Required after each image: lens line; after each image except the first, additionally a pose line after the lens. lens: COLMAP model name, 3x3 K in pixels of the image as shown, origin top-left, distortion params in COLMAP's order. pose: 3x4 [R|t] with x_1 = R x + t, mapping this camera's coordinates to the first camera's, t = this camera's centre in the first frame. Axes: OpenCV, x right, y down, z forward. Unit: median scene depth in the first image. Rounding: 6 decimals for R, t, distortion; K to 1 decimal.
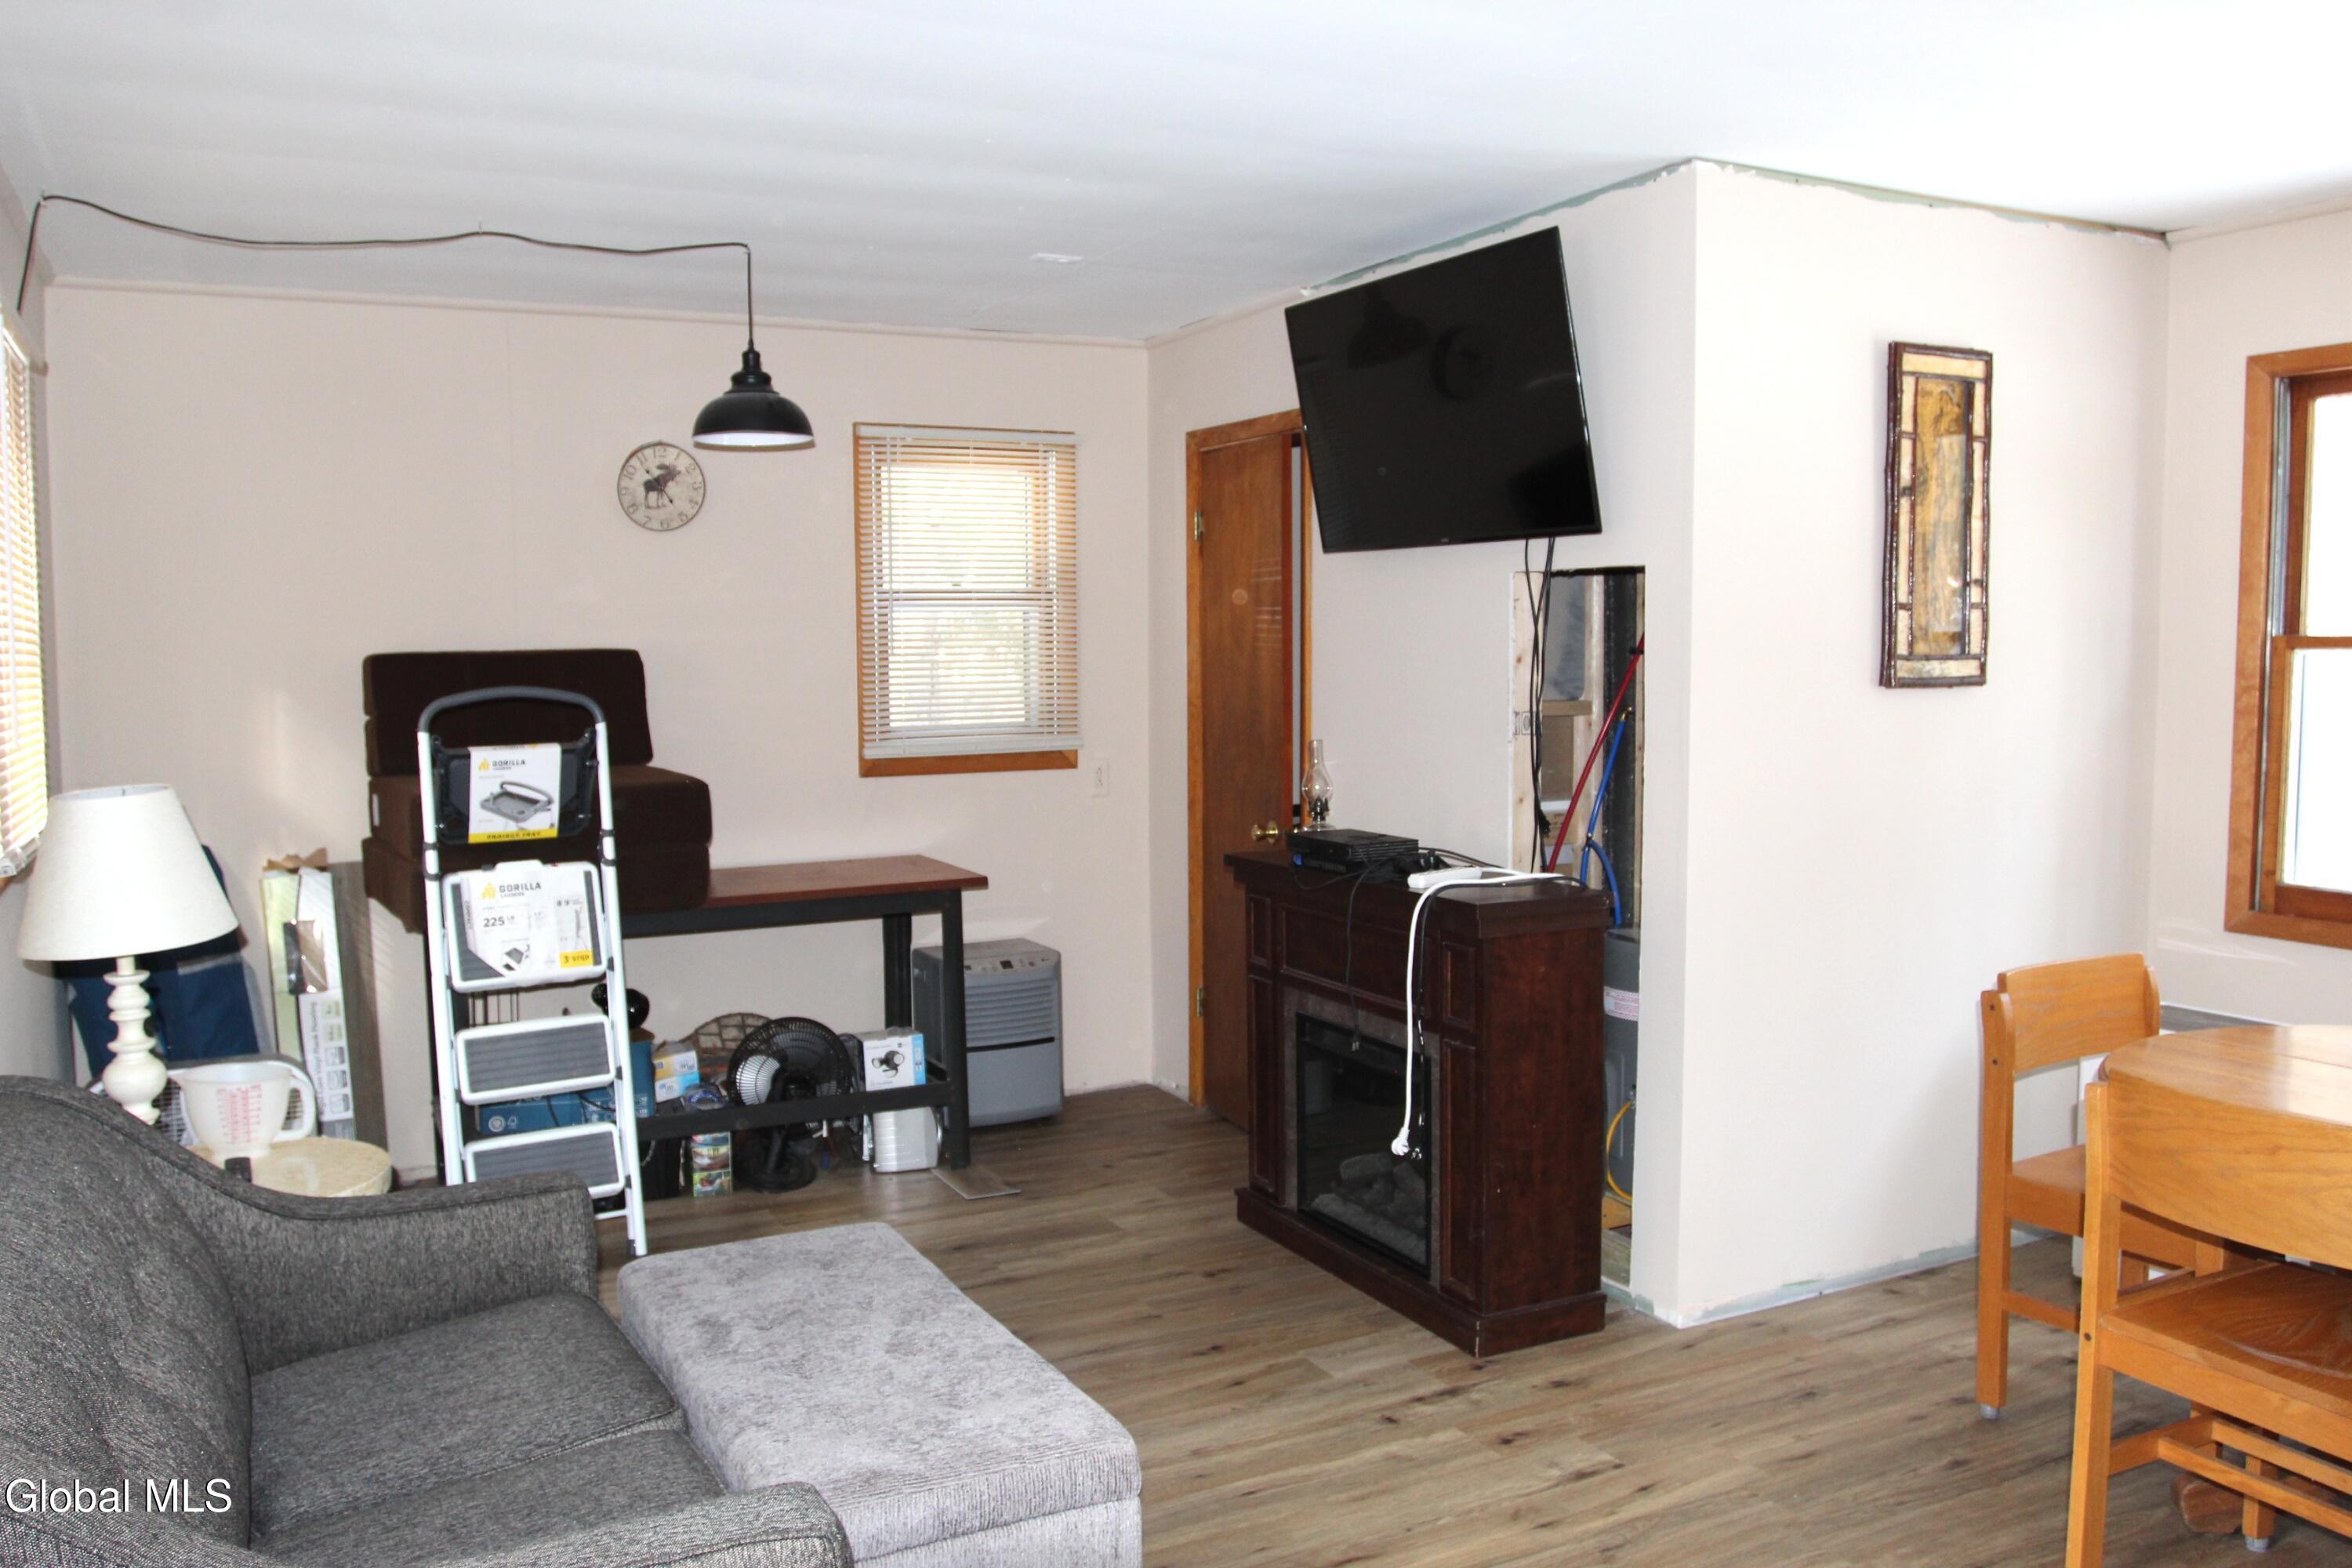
lens RADIAL K [[1833.2, 0, 1176.0], [0, 1833.2, 784.0], [0, 0, 1]] dist [-0.092998, 0.053808]
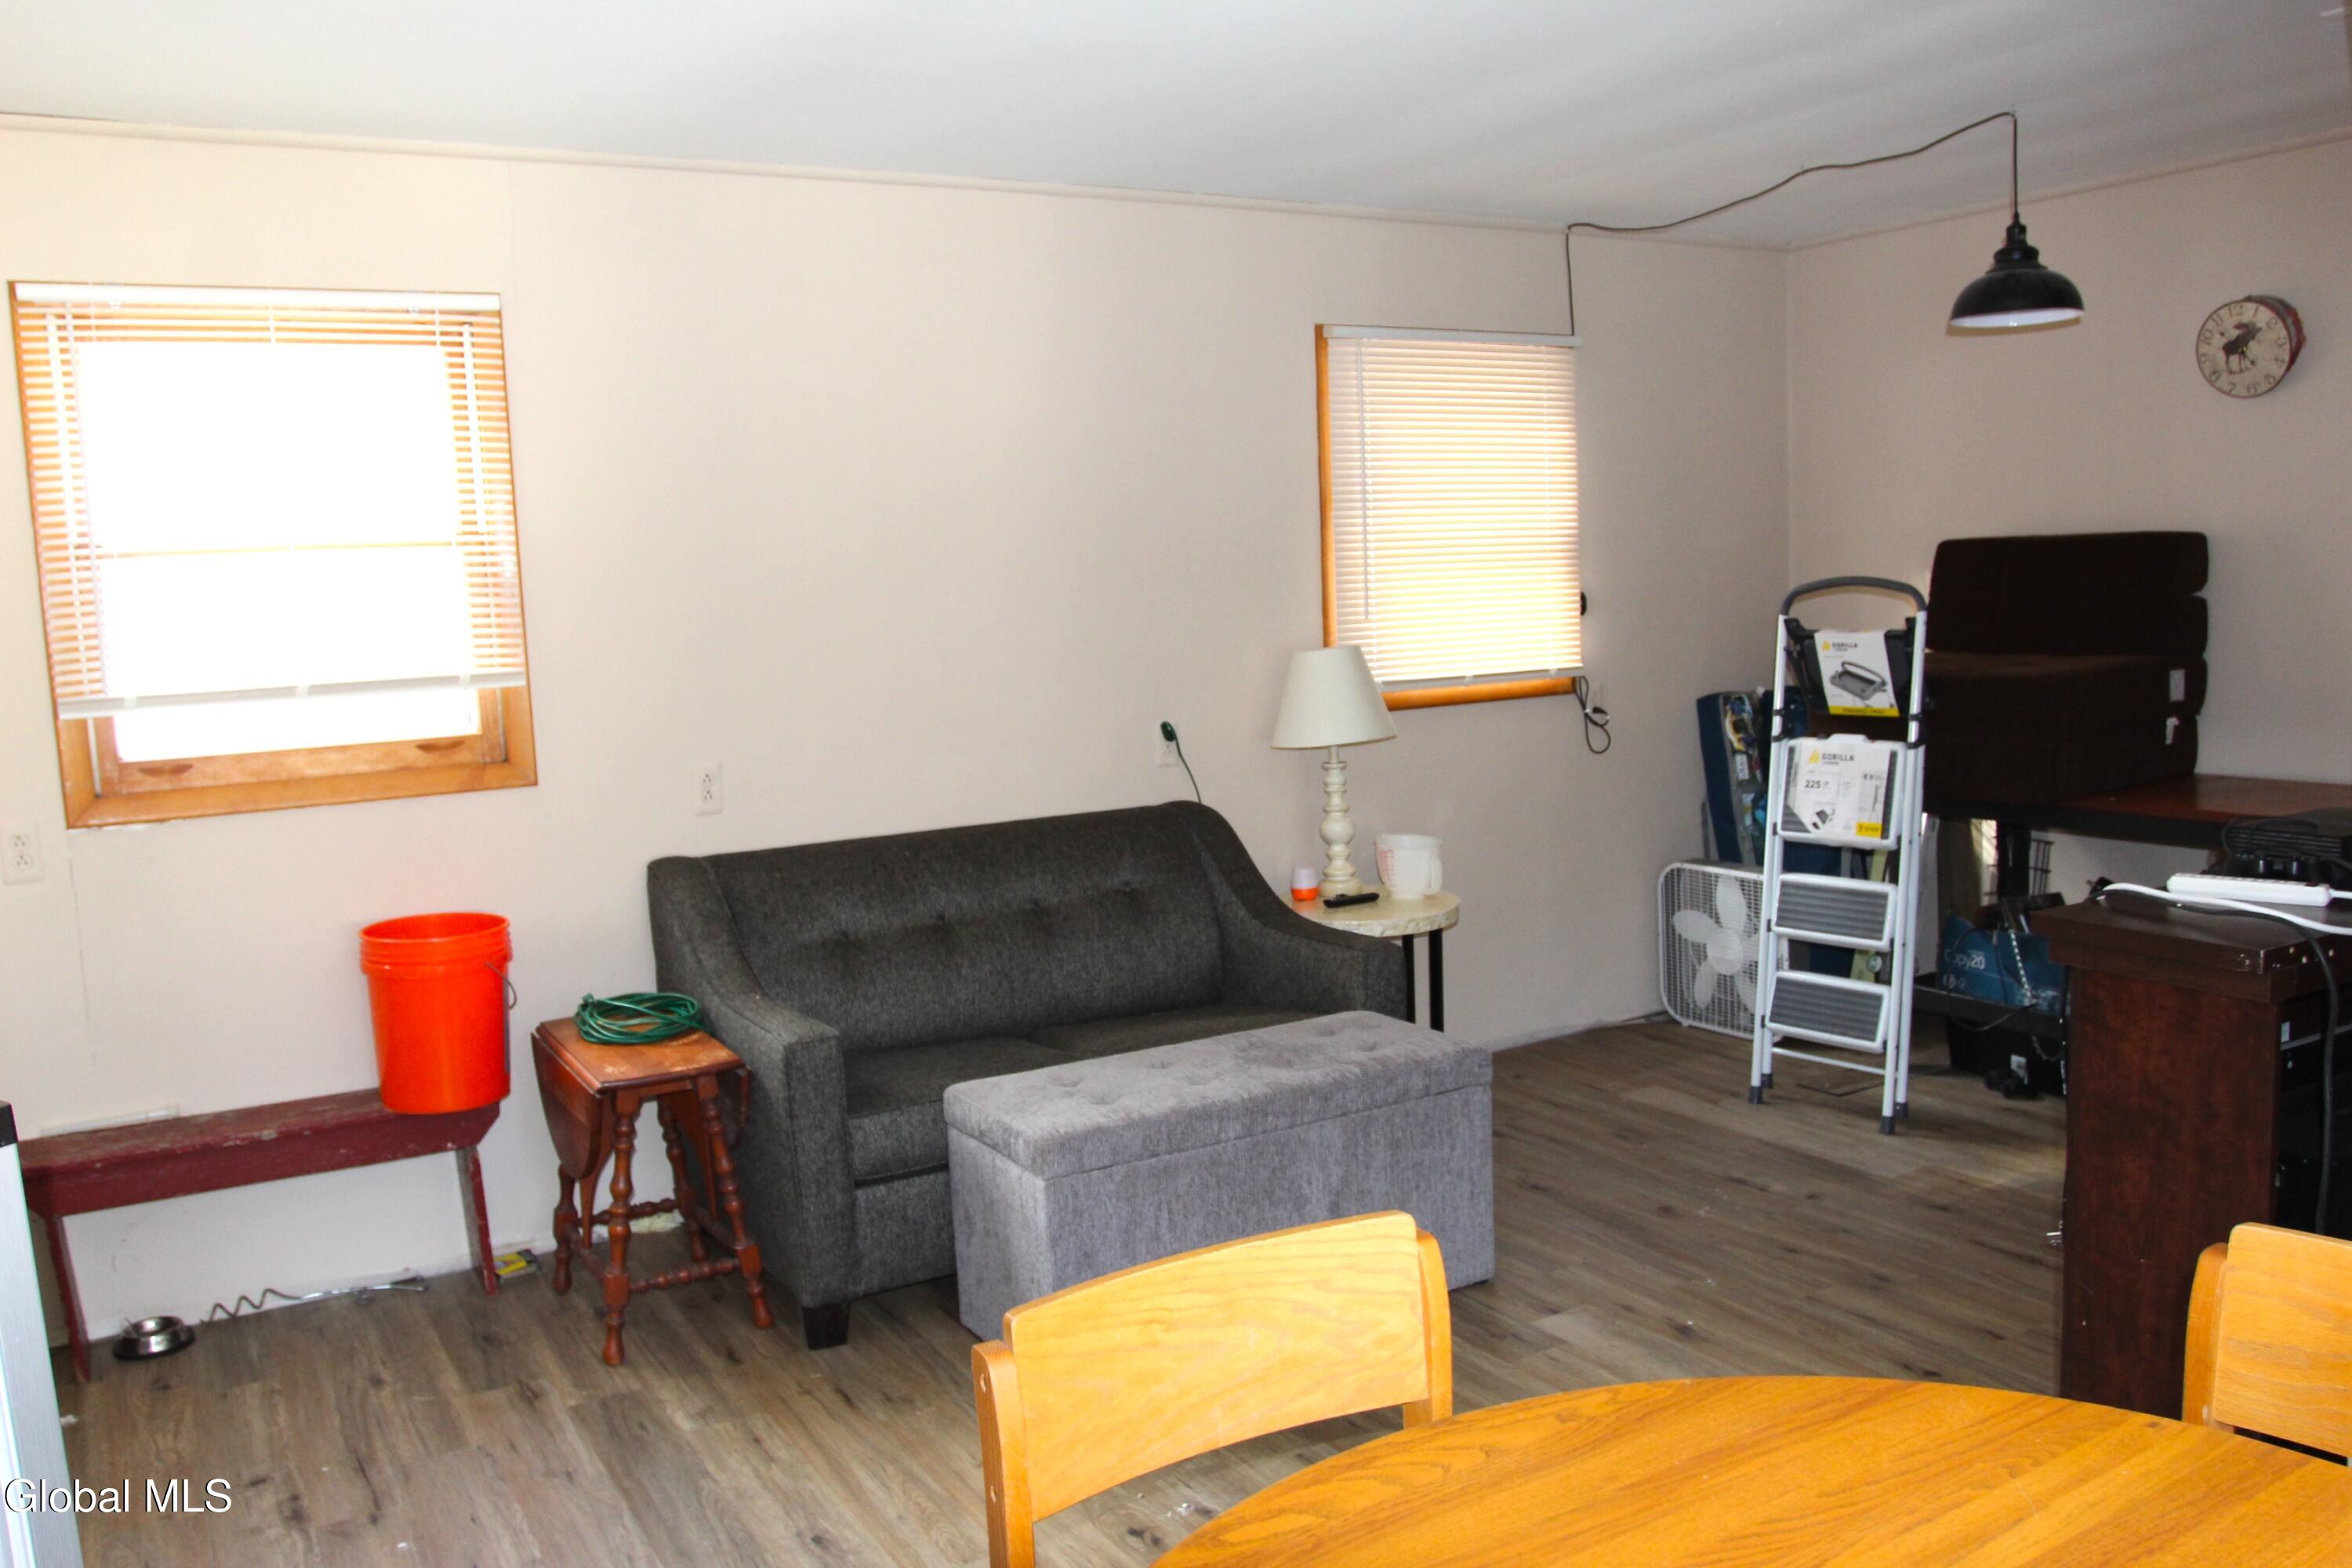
lens RADIAL K [[1833.2, 0, 1176.0], [0, 1833.2, 784.0], [0, 0, 1]] dist [-0.092998, 0.053808]
pose [[0.057272, 0.128517, -0.990052, 0.708393], [-0.033140, 0.991378, 0.126772, -0.053607], [0.997808, 0.025550, 0.061038, 0.517478]]
